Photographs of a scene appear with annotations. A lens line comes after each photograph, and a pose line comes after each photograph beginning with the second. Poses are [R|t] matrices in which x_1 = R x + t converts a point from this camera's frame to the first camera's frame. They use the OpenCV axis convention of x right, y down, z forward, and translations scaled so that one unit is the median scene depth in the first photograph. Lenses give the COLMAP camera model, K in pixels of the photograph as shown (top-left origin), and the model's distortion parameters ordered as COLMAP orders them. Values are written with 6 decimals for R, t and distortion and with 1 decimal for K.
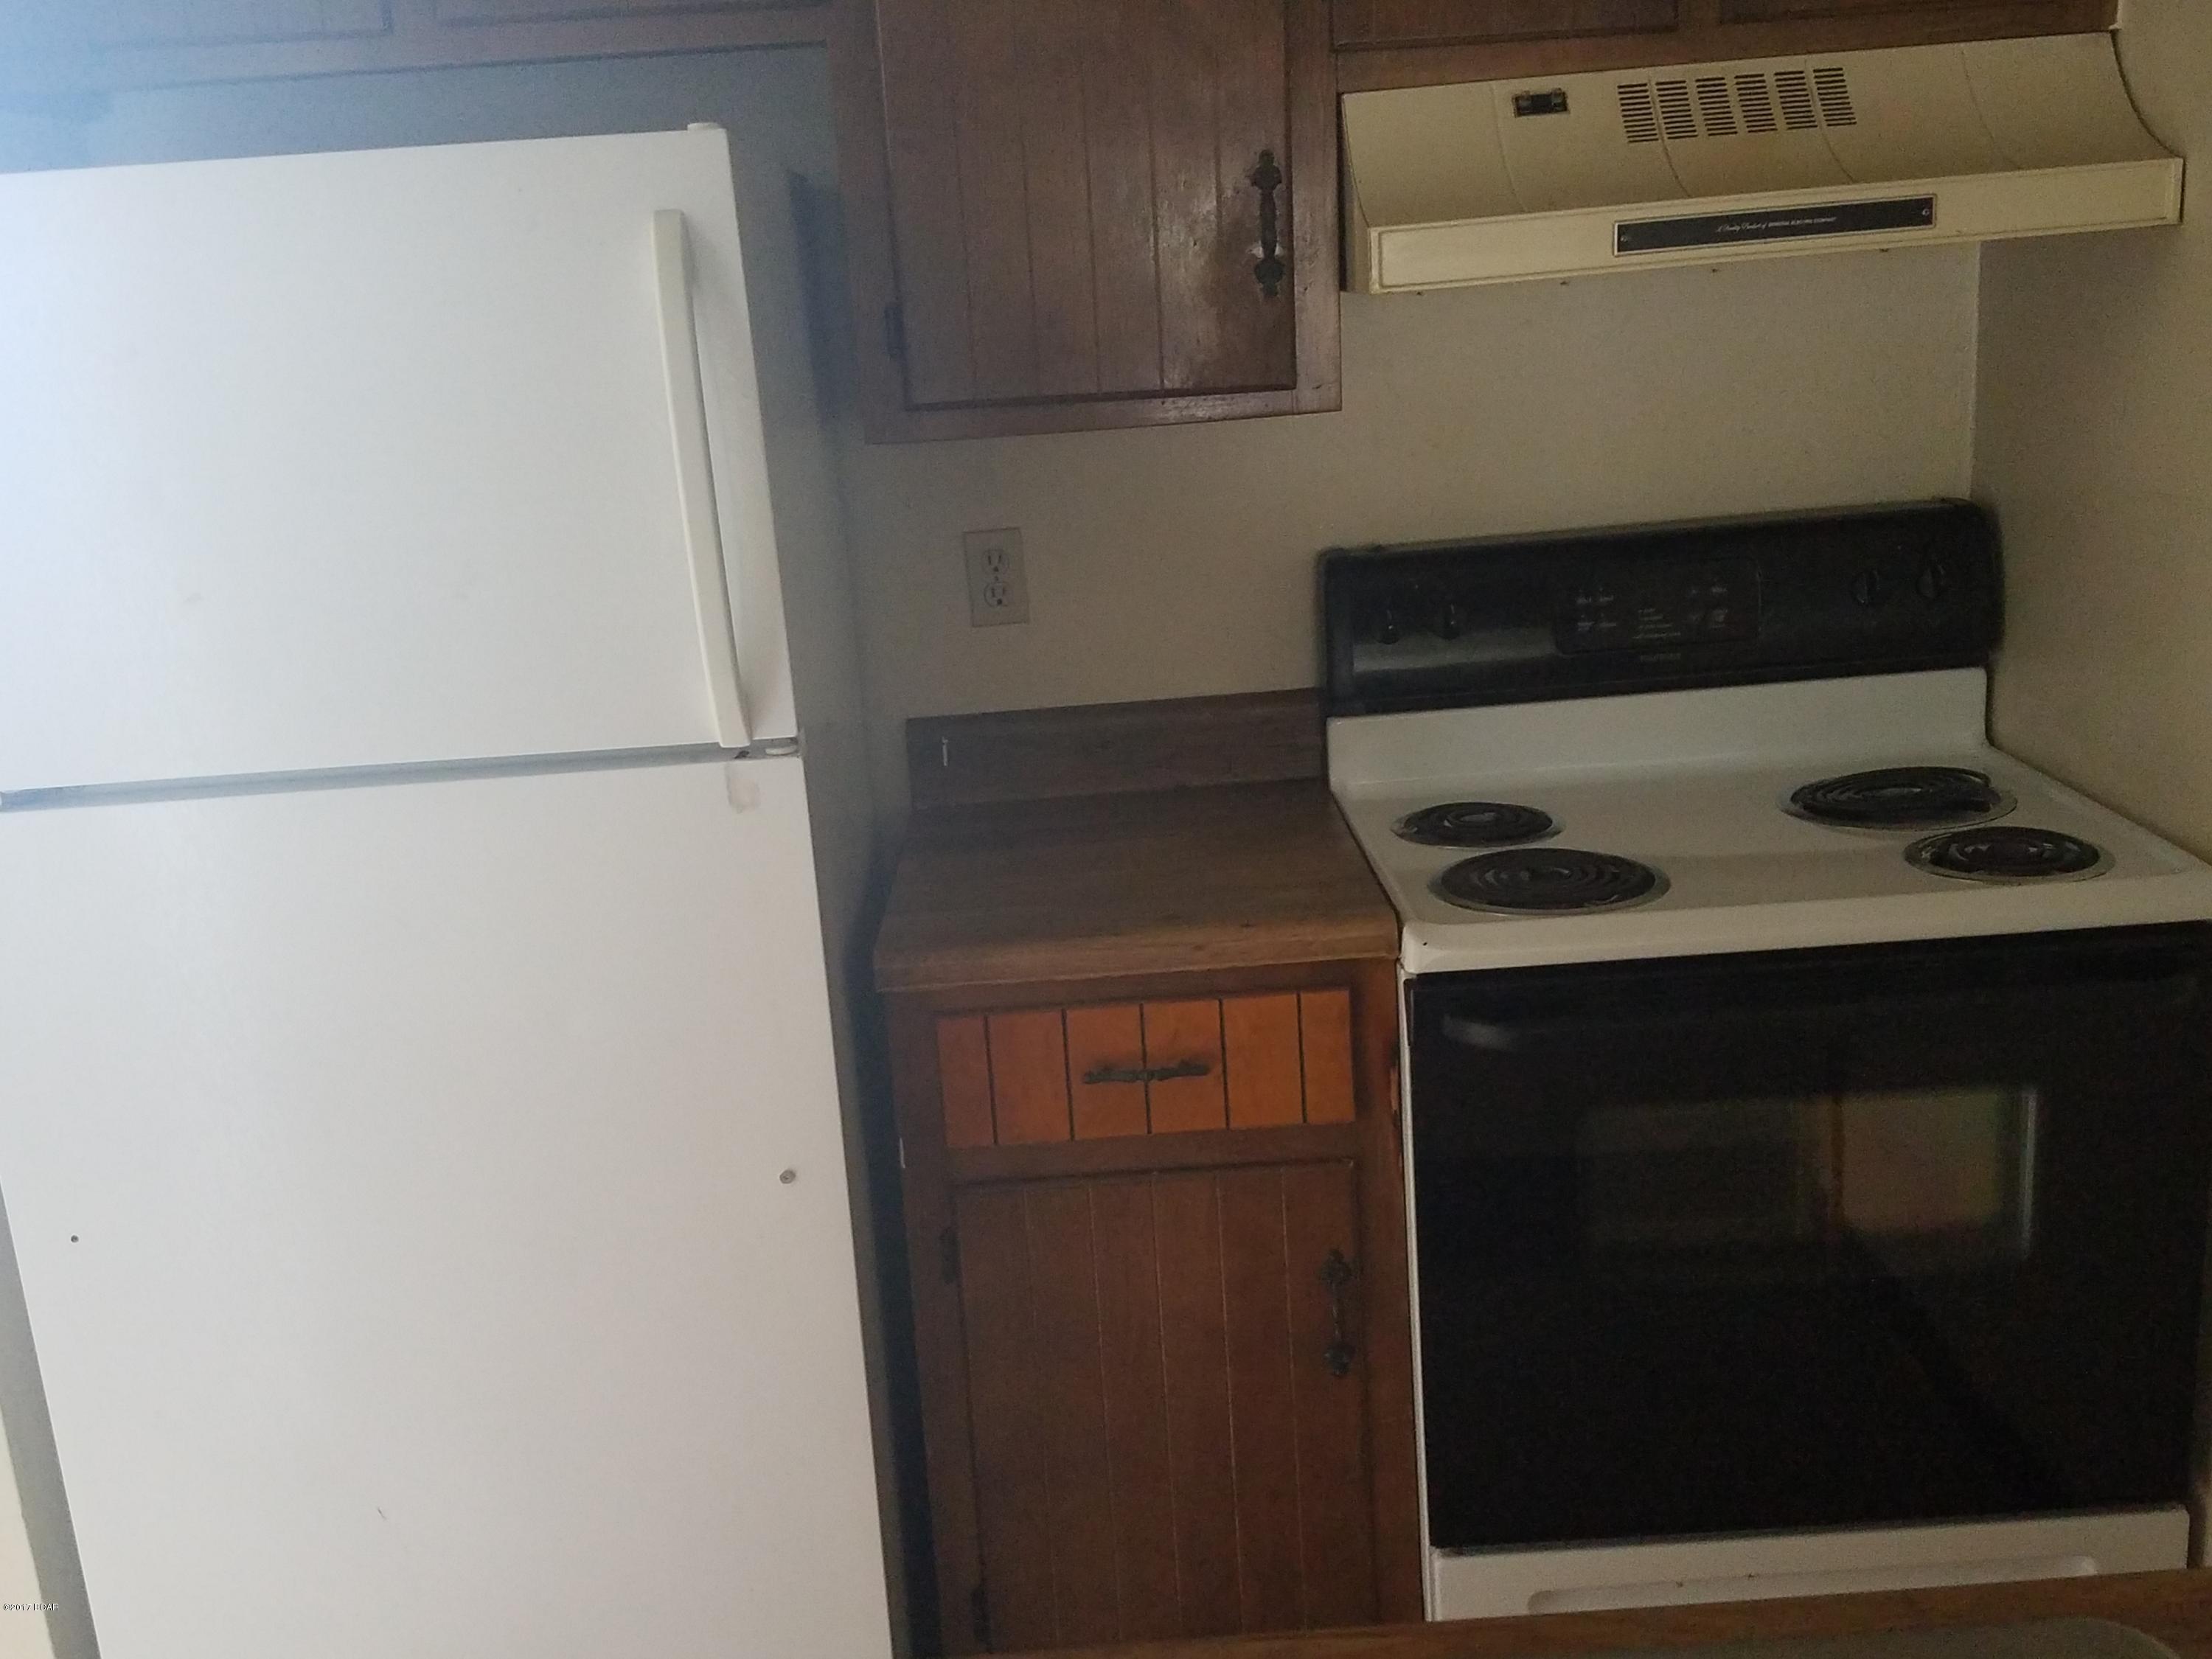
lens RADIAL K [[2181.2, 0, 1106.0], [0, 2181.2, 829.5], [0, 0, 1]] dist [0.156014, -0.007979]
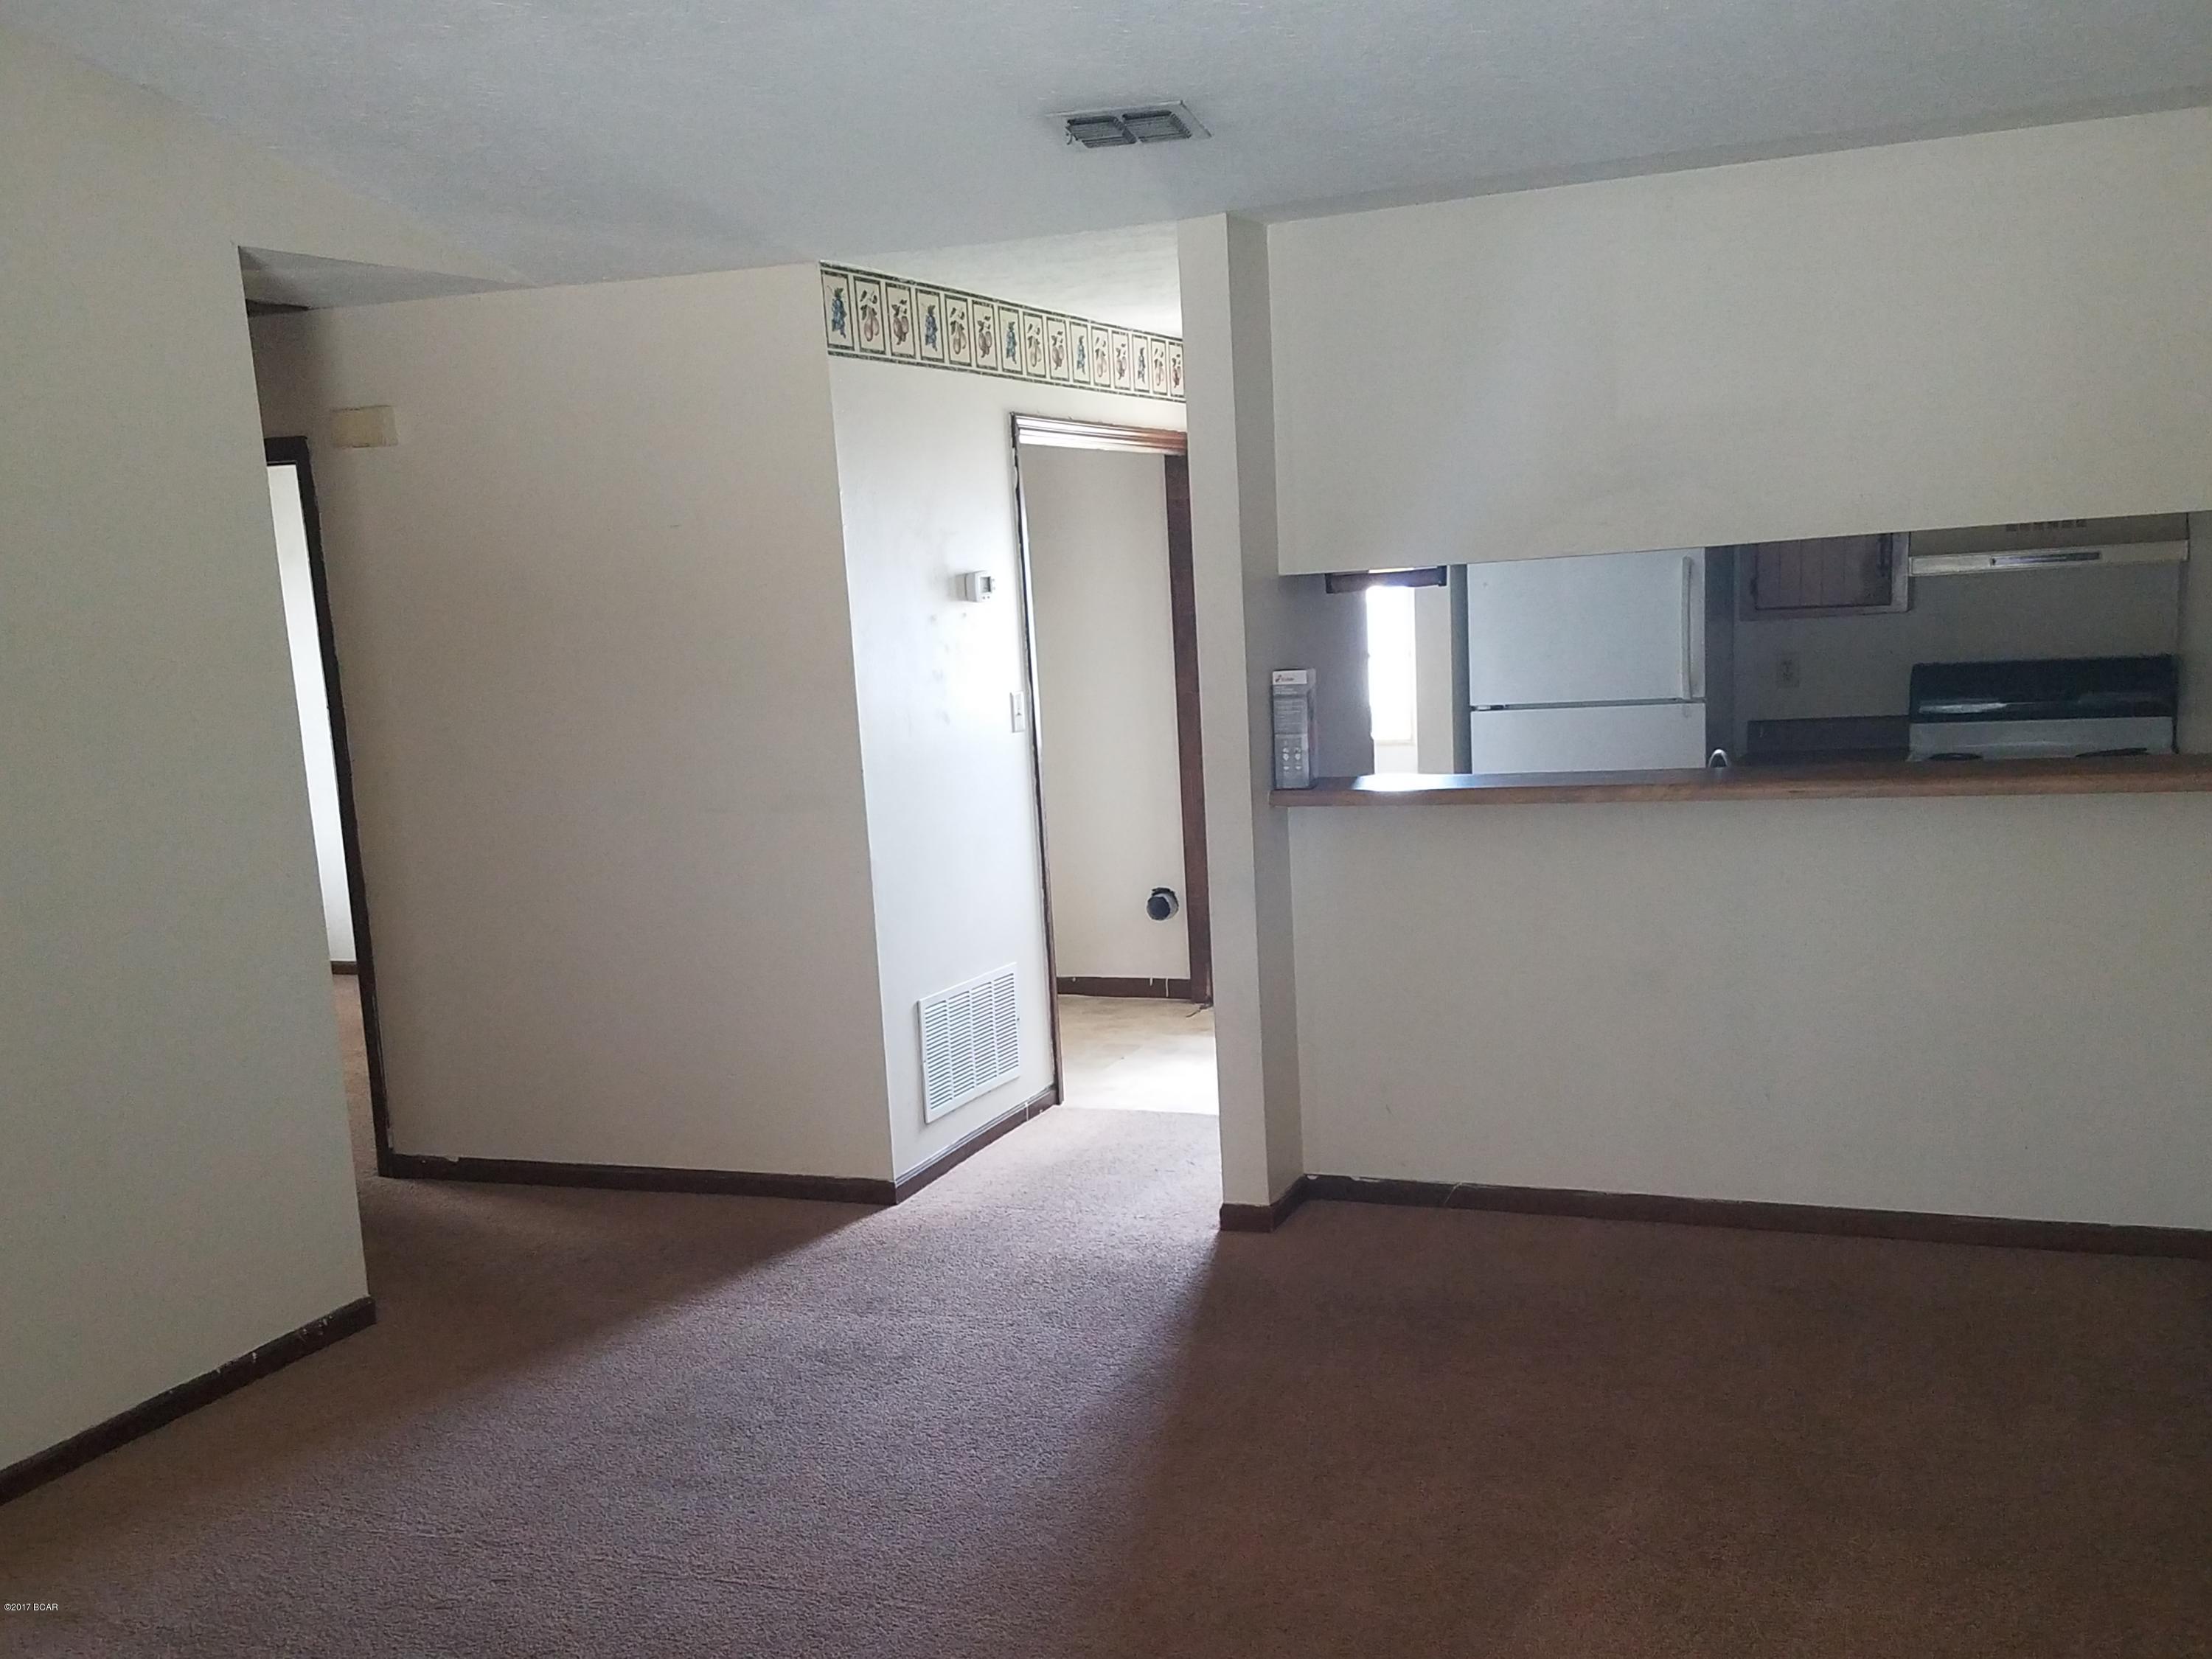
lens RADIAL K [[2181.2, 0, 1106.0], [0, 2181.2, 829.5], [0, 0, 1]] dist [0.156014, -0.007979]
pose [[0.910421, 0.073228, -0.407151, 0.373643], [-0.116526, 0.989751, -0.082550, 0.484050], [0.396933, 0.122599, 0.909623, -2.177994]]
